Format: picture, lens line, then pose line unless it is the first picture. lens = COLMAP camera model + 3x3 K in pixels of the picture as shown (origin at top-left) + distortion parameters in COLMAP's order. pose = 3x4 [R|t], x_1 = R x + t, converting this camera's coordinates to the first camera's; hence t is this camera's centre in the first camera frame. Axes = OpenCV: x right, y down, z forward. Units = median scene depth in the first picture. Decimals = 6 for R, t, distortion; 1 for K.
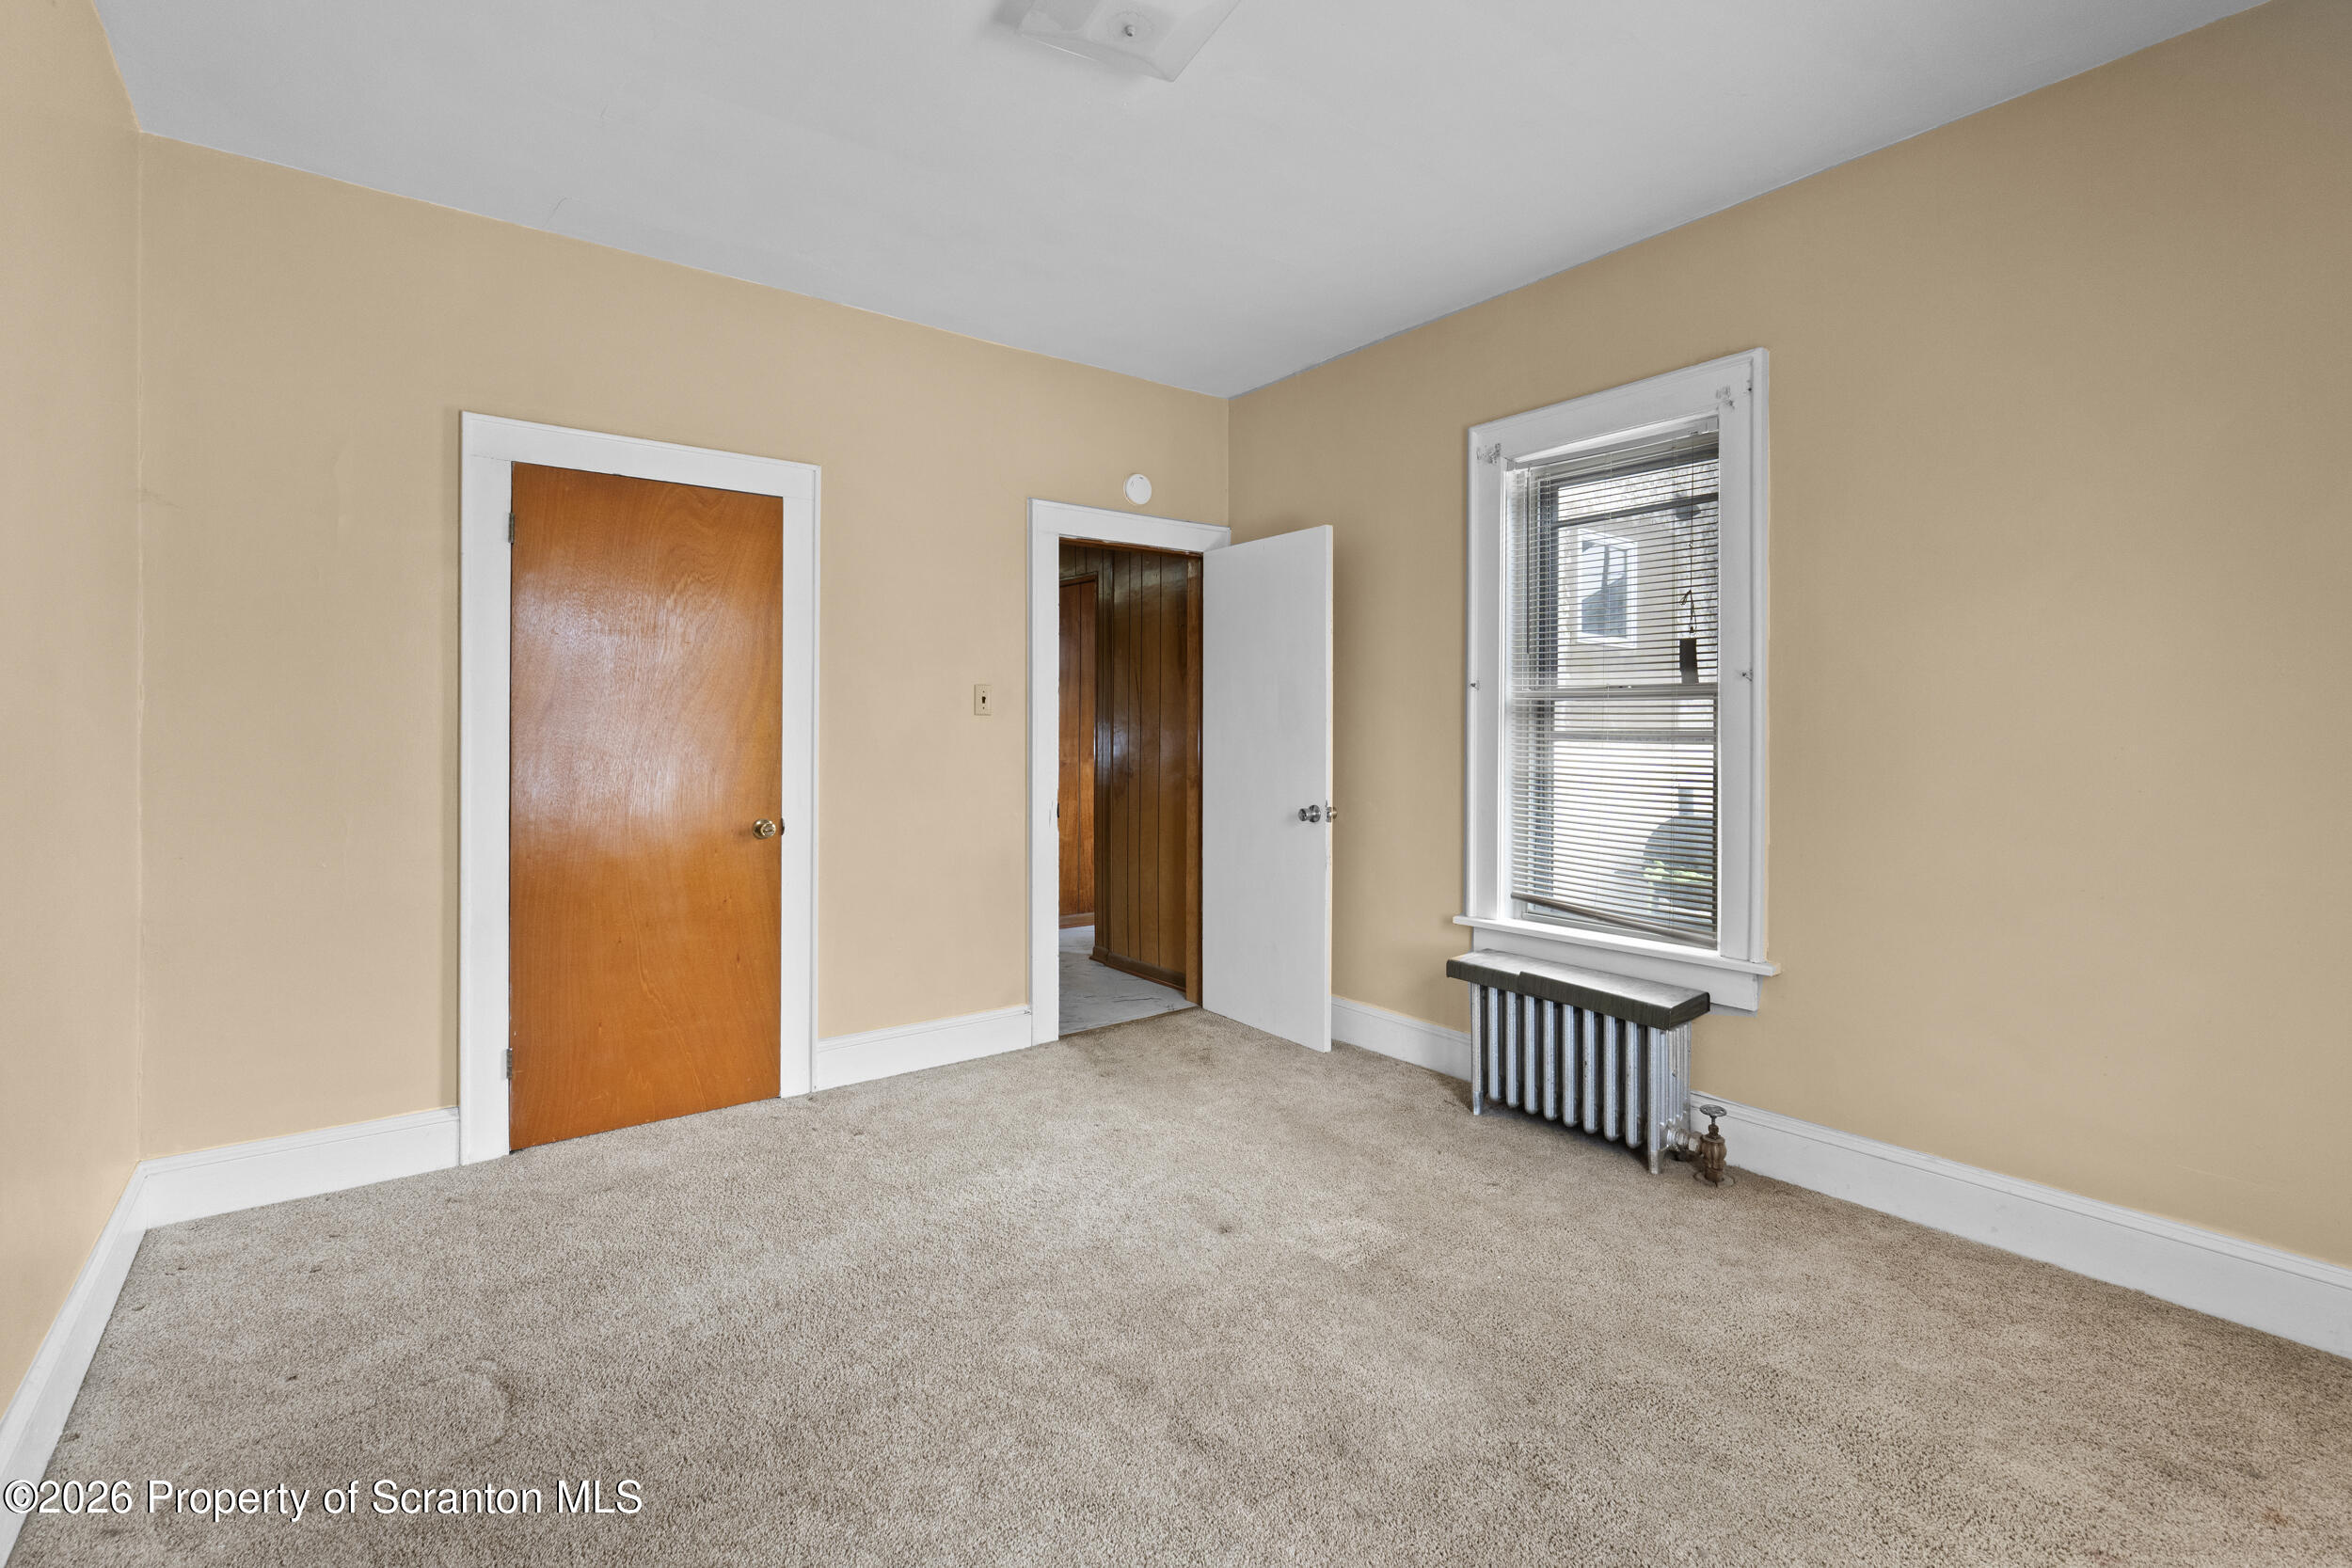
lens RADIAL K [[1035.1, 0, 1167.6], [0, 1035.1, 779.3], [0, 0, 1]] dist [-0.006014, -0.000357]
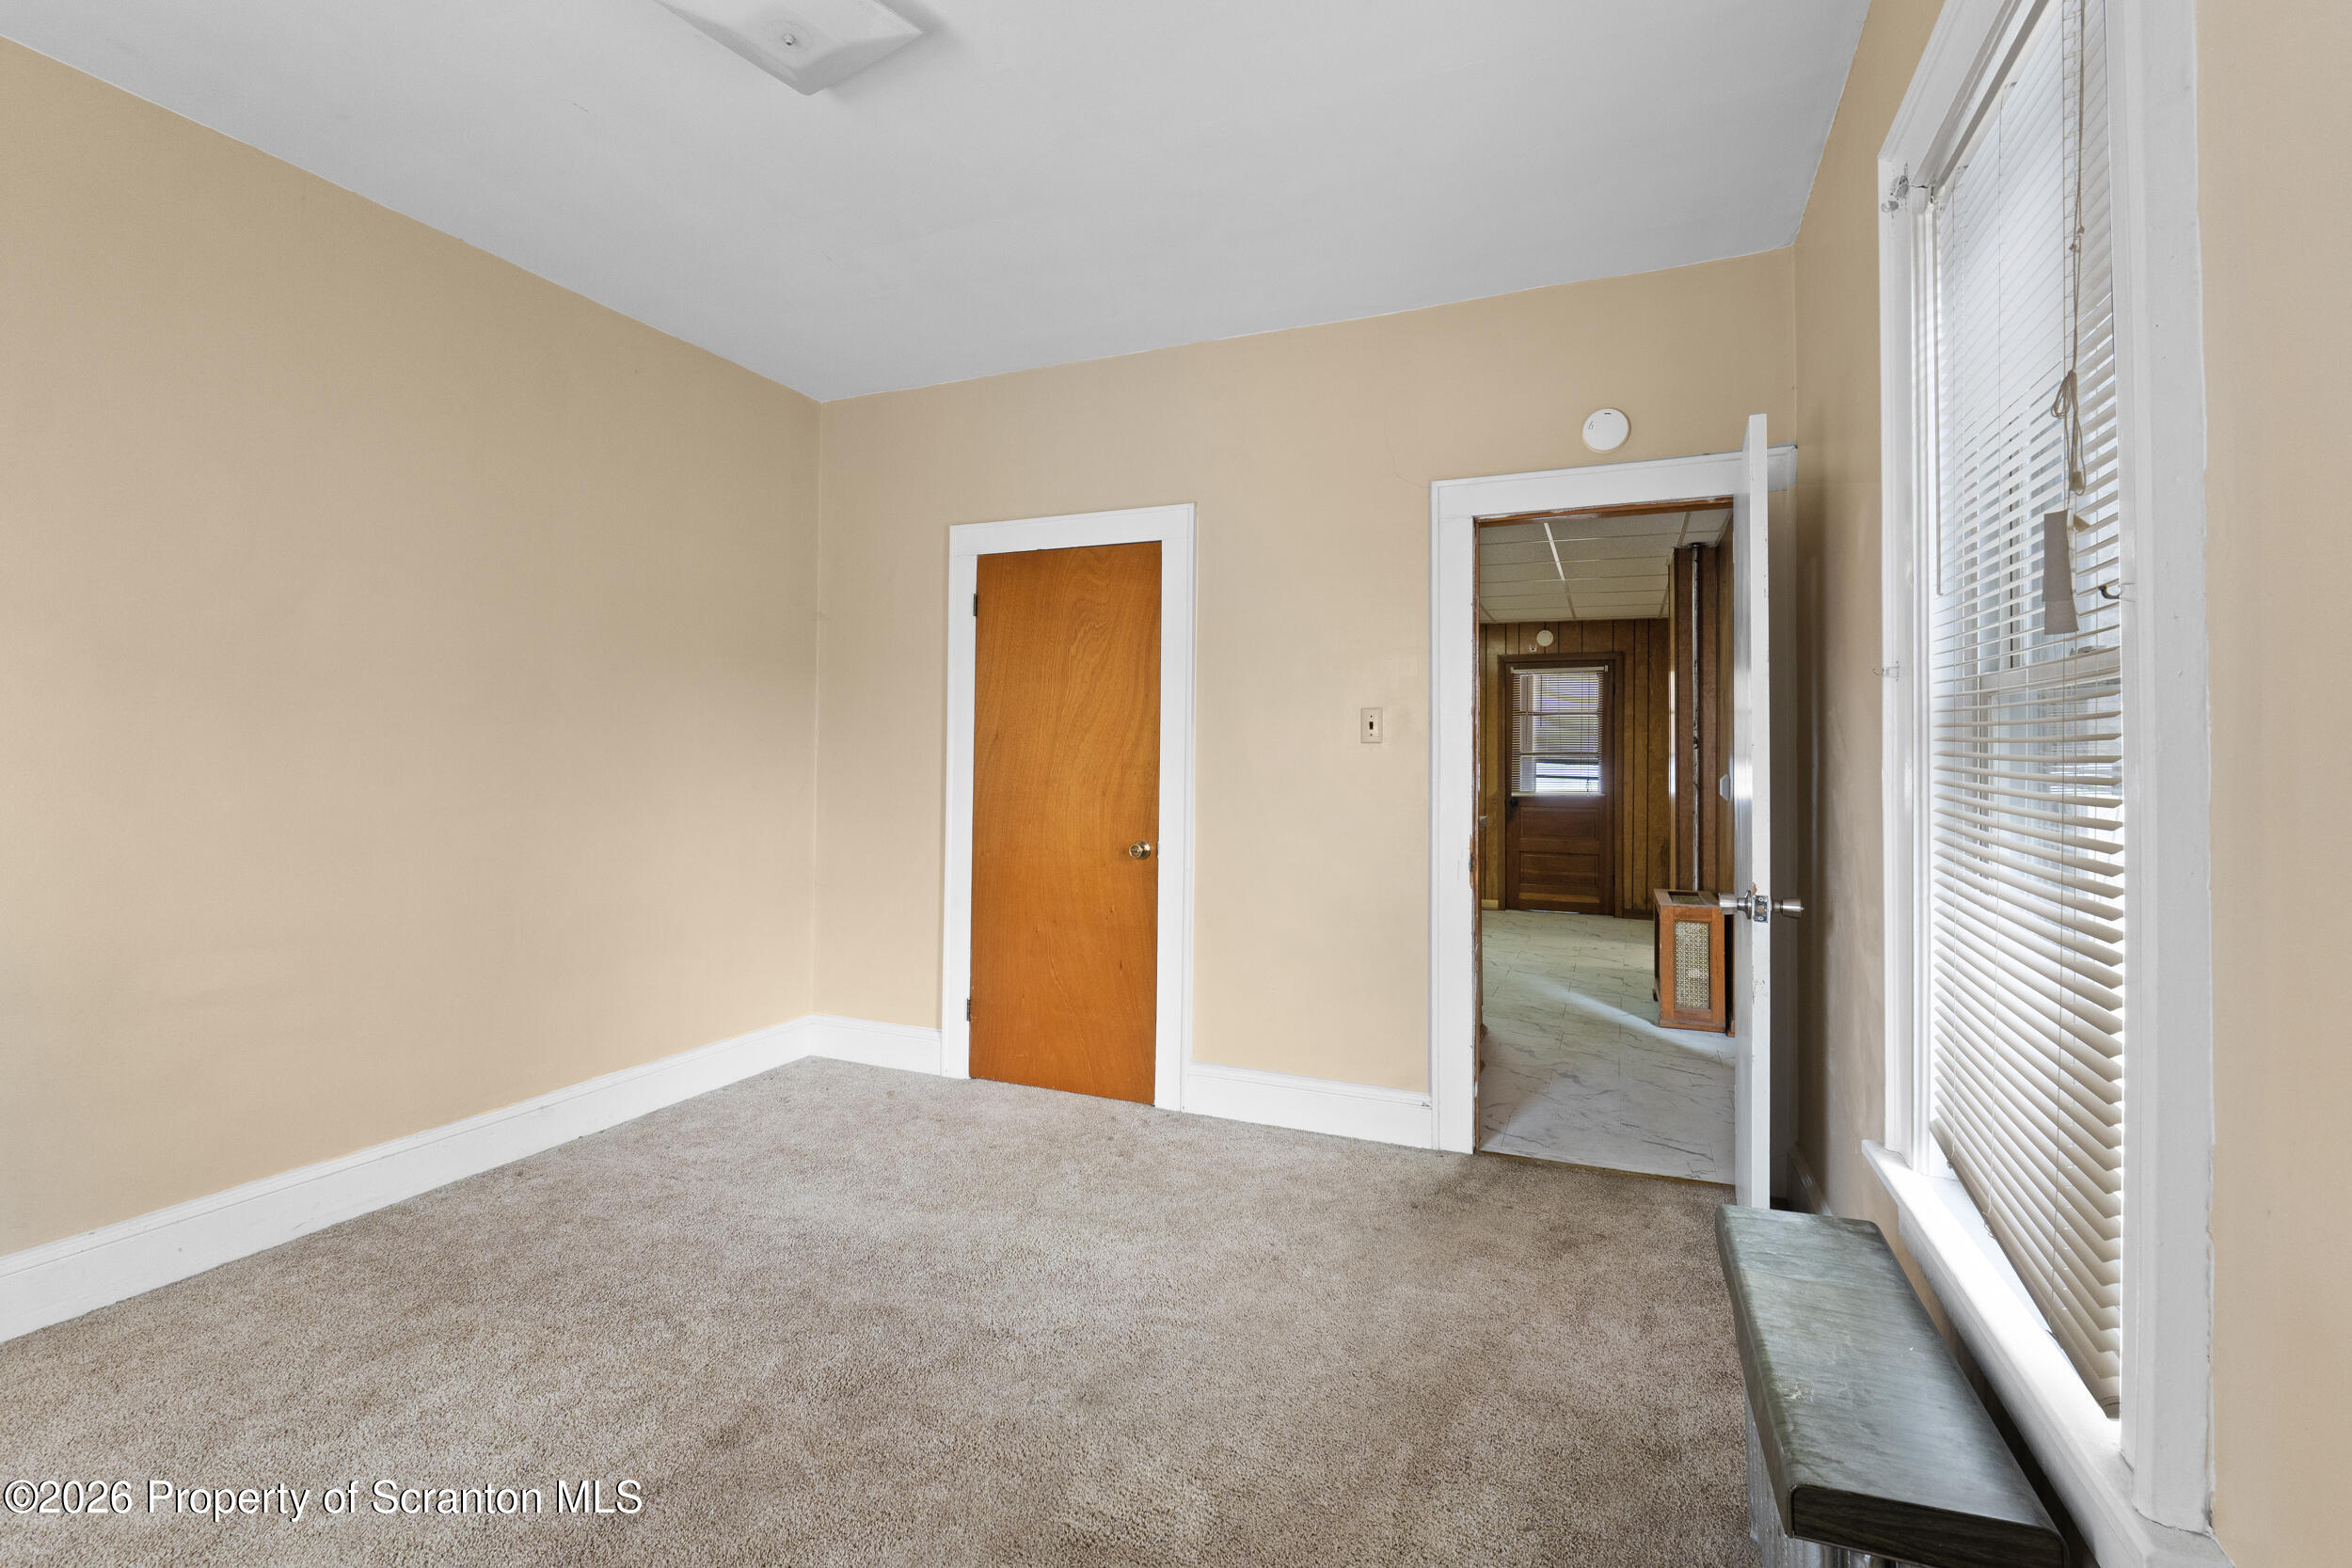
lens RADIAL K [[1046.9, 0, 1172.5], [0, 1046.9, 771.3], [0, 0, 1]] dist [-0.003405, -0.000310]
pose [[0.500042, 0.014680, -0.865877, 0.577790], [-0.049840, 0.998687, -0.011851, -0.022847], [0.864566, 0.049081, 0.500117, 0.484096]]
